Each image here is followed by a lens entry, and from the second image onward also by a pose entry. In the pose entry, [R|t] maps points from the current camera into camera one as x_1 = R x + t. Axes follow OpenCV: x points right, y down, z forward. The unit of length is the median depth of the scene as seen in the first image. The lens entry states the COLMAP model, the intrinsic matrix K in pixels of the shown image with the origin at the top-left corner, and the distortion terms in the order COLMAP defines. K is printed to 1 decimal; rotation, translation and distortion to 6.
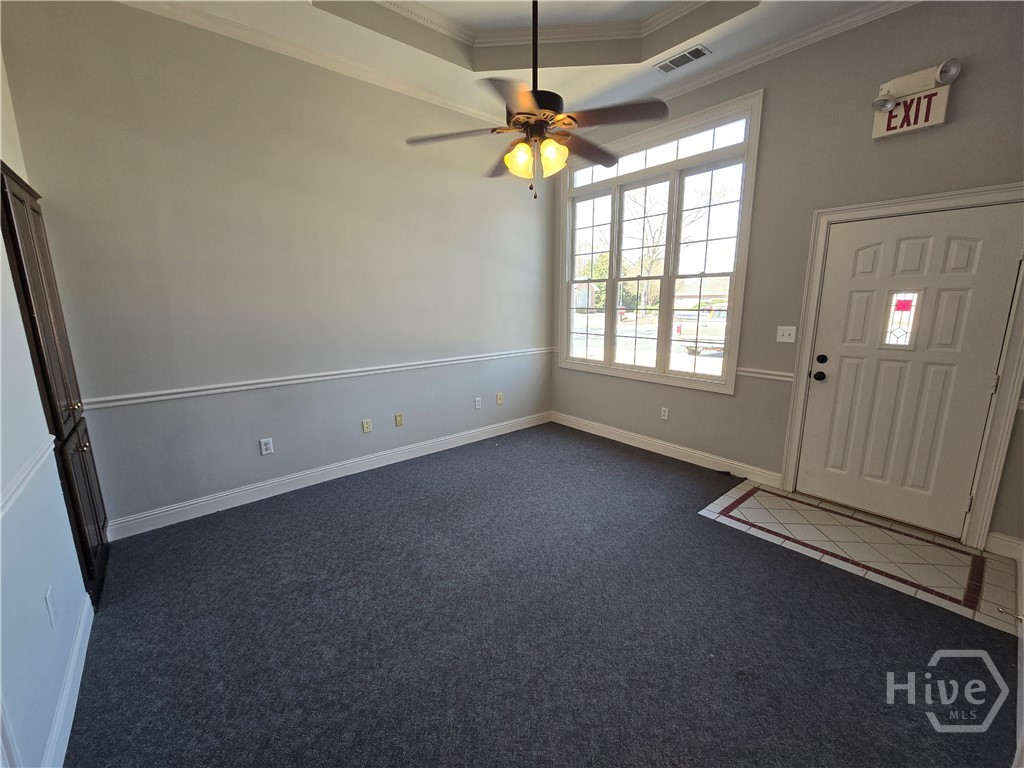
lens RADIAL K [[415.3, 0, 517.3], [0, 415.3, 385.6], [0, 0, 1]] dist [-0.010536, -0.000179]
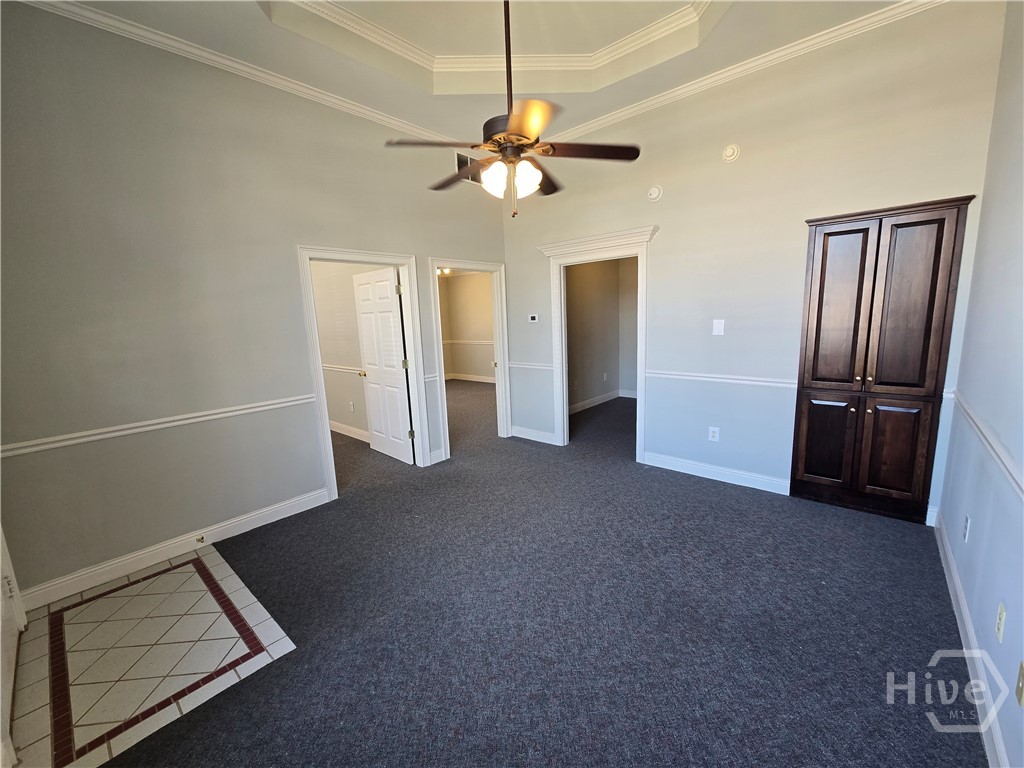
lens RADIAL K [[415.3, 0, 514.4], [0, 415.3, 382.8], [0, 0, 1]] dist [-0.010536, -0.000179]
pose [[-0.989159, 0.070121, -0.129026, 0.153005], [0.020313, 0.935519, 0.352692, -0.332085], [0.145438, 0.346248, -0.926801, 1.599441]]
